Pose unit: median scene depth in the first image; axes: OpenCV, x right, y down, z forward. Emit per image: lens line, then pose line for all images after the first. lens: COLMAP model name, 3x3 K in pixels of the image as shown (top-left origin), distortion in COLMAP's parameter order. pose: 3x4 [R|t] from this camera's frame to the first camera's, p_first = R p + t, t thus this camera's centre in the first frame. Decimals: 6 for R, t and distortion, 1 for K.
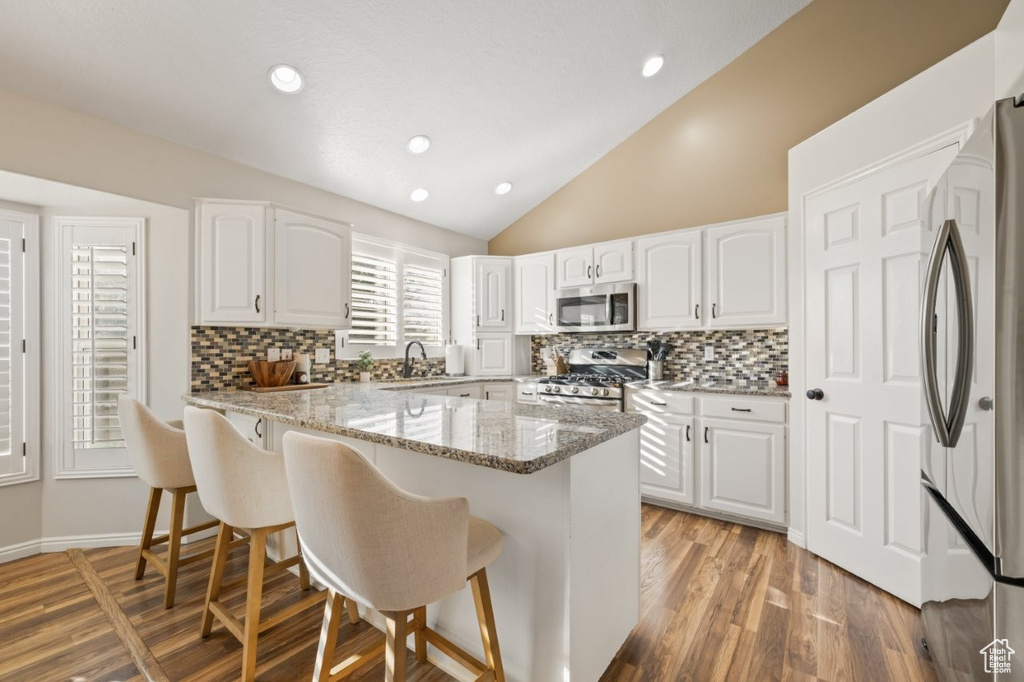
lens RADIAL K [[418.4, 0, 509.6], [0, 418.4, 347.8], [0, 0, 1]] dist [-0.000755, 0.000284]
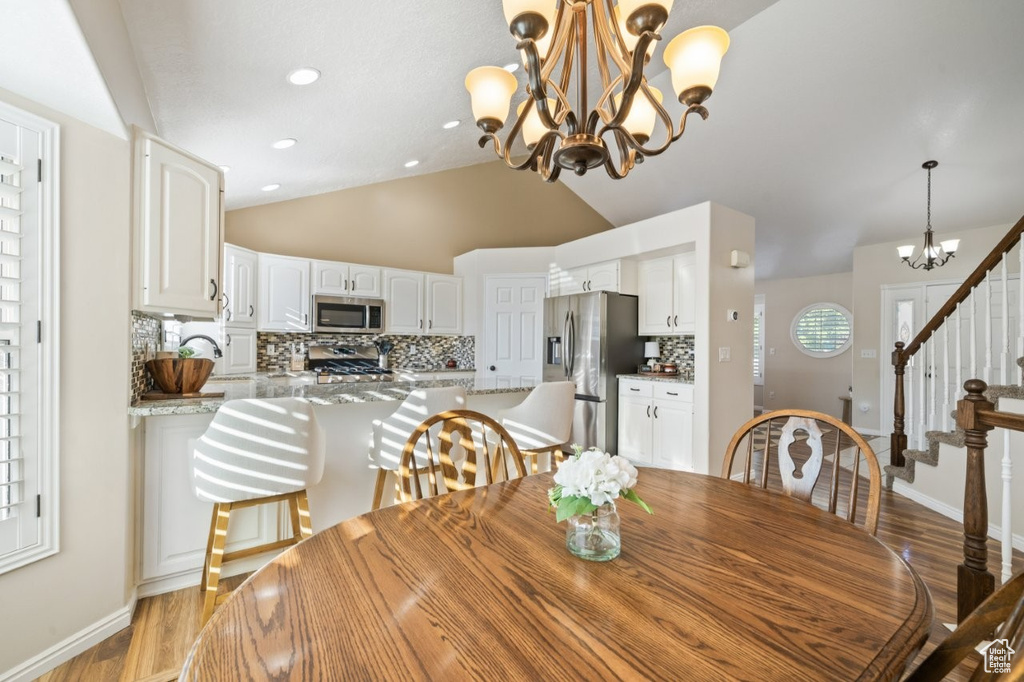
lens RADIAL K [[418.4, 0, 509.8], [0, 418.4, 343.1], [0, 0, 1]] dist [-0.000755, 0.000284]
pose [[0.324682, 0.013545, 0.945726, -0.969232], [-0.010306, 0.999889, -0.010782, 0.001971], [-0.945767, -0.006246, 0.324785, 0.148182]]
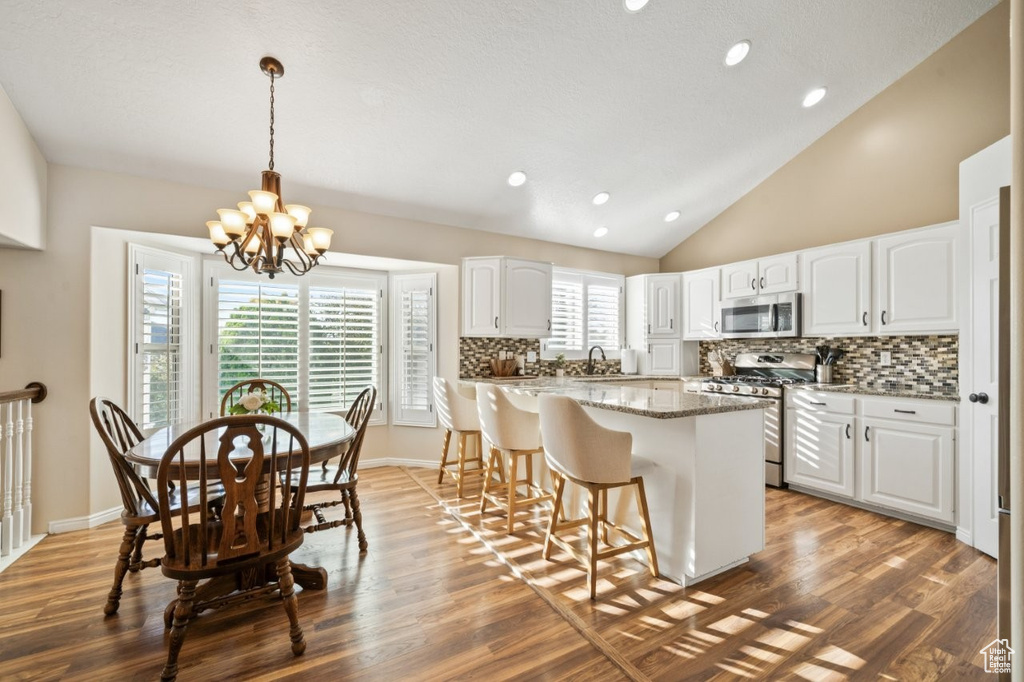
lens RADIAL K [[418.4, 0, 510.4], [0, 418.4, 350.3], [0, 0, 1]] dist [-0.000755, 0.000284]
pose [[0.915959, 0.004562, -0.401246, 0.053026], [-0.005395, 0.999985, -0.000946, -0.000859], [0.401236, 0.003031, 0.915970, -0.321006]]
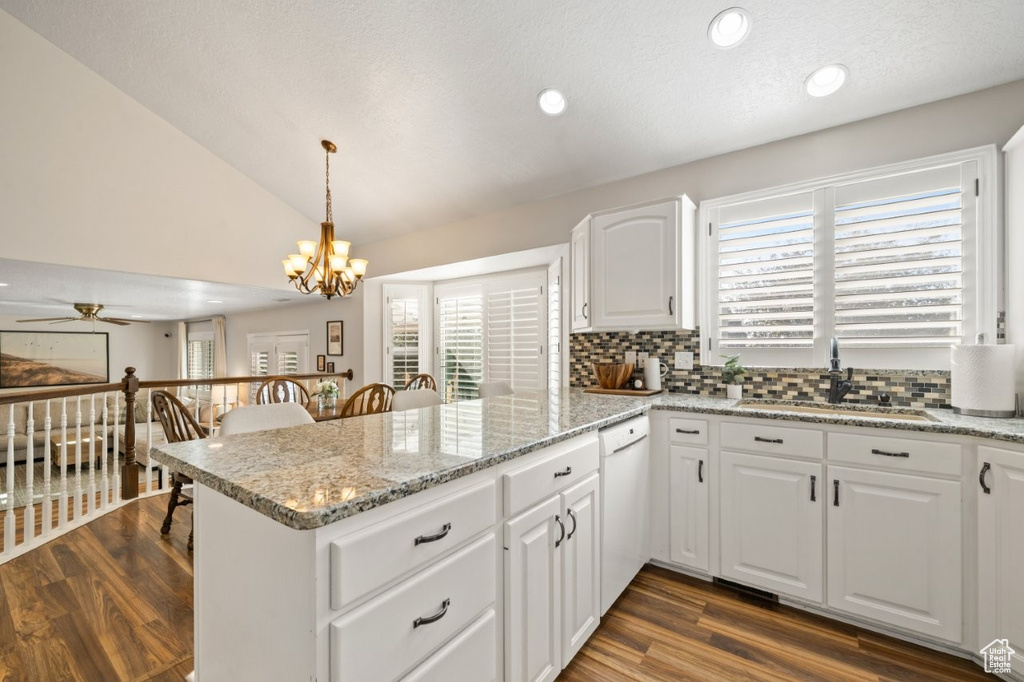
lens RADIAL K [[418.4, 0, 508.4], [0, 418.4, 347.8], [0, 0, 1]] dist [-0.000755, 0.000284]
pose [[0.002702, -0.004439, -0.999986, 0.399920], [0.002594, 0.999987, -0.004432, -0.003700], [0.999993, -0.002582, 0.002713, 0.649723]]
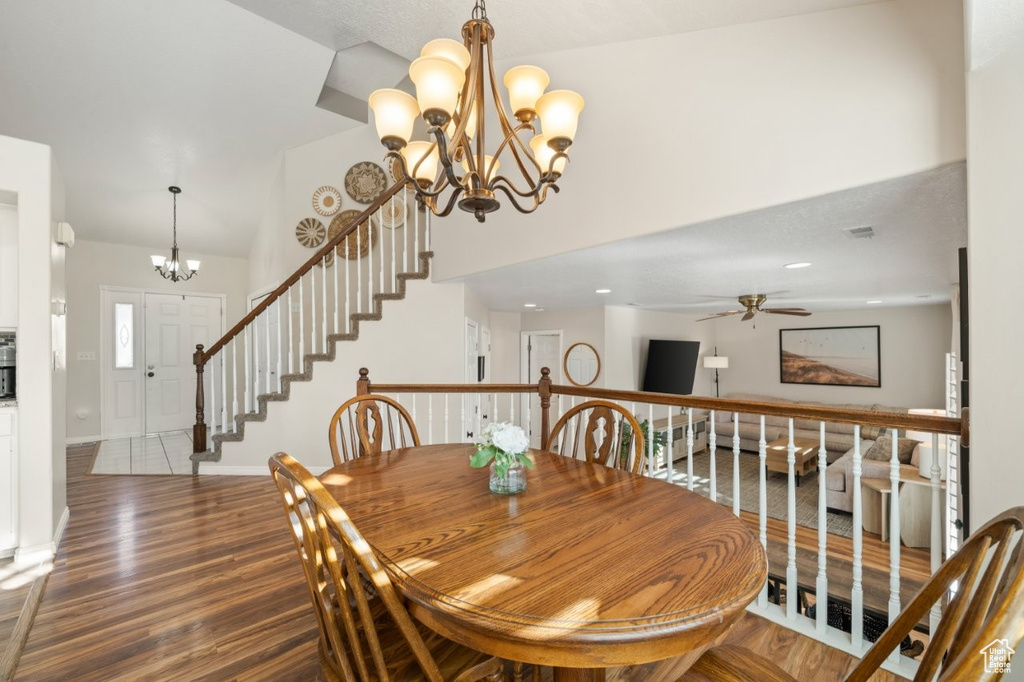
lens RADIAL K [[418.4, 0, 507.1], [0, 418.4, 351.5], [0, 0, 1]] dist [-0.000755, 0.000284]
pose [[-0.980420, 0.005432, 0.196841, -0.757926], [0.005968, 0.999980, 0.002131, 0.000326], [-0.196825, 0.003264, -0.980433, 0.604229]]
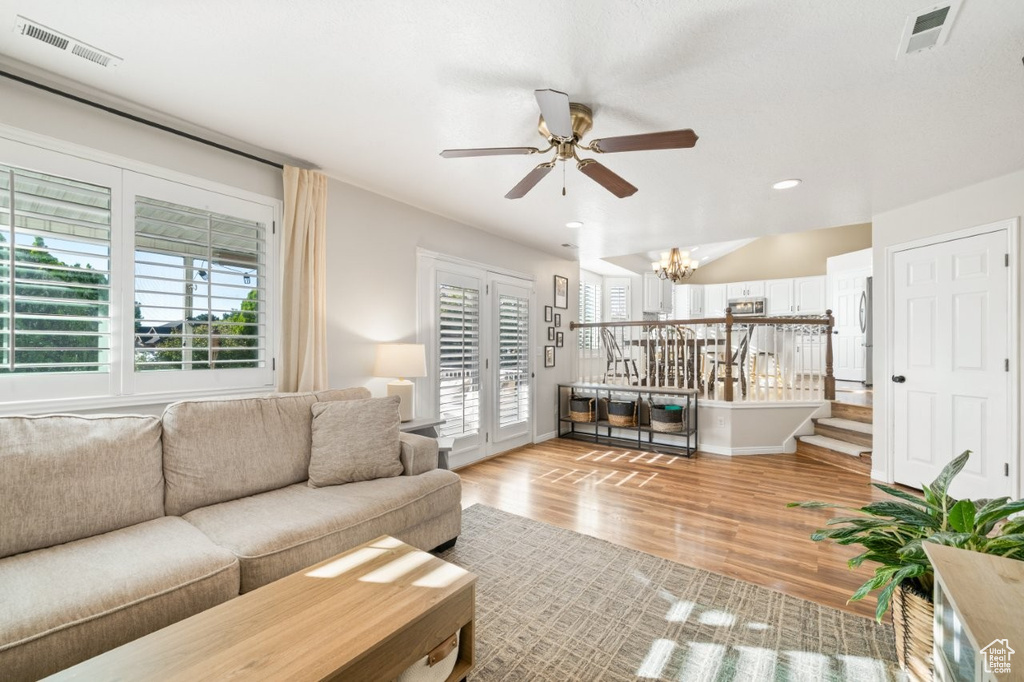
lens RADIAL K [[418.4, 0, 507.7], [0, 418.4, 345.3], [0, 0, 1]] dist [-0.000755, 0.000284]
pose [[0.999974, 0.007206, 0.000742, -1.441574], [-0.007203, 0.999965, -0.004199, 0.182369], [-0.000772, 0.004194, 0.999991, -1.779932]]
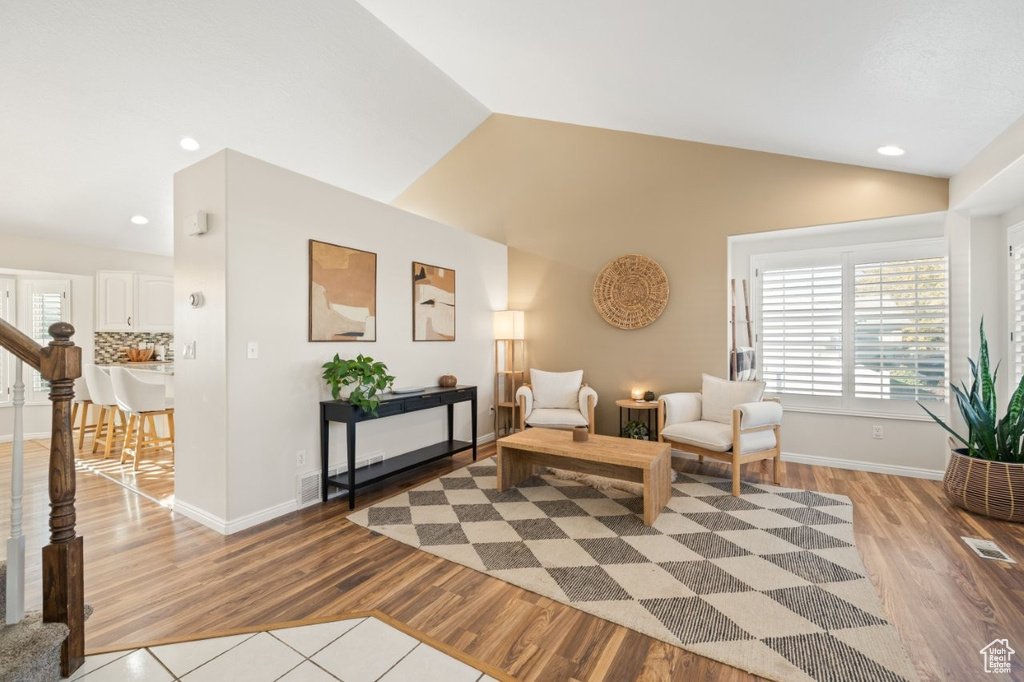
lens RADIAL K [[418.4, 0, 510.4], [0, 418.4, 342.1], [0, 0, 1]] dist [-0.000755, 0.000284]
pose [[0.996276, -0.000186, 0.086219, 0.900151], [0.000001, 0.999998, 0.002139, -0.005600], [-0.086219, -0.002131, 0.996274, -1.003981]]
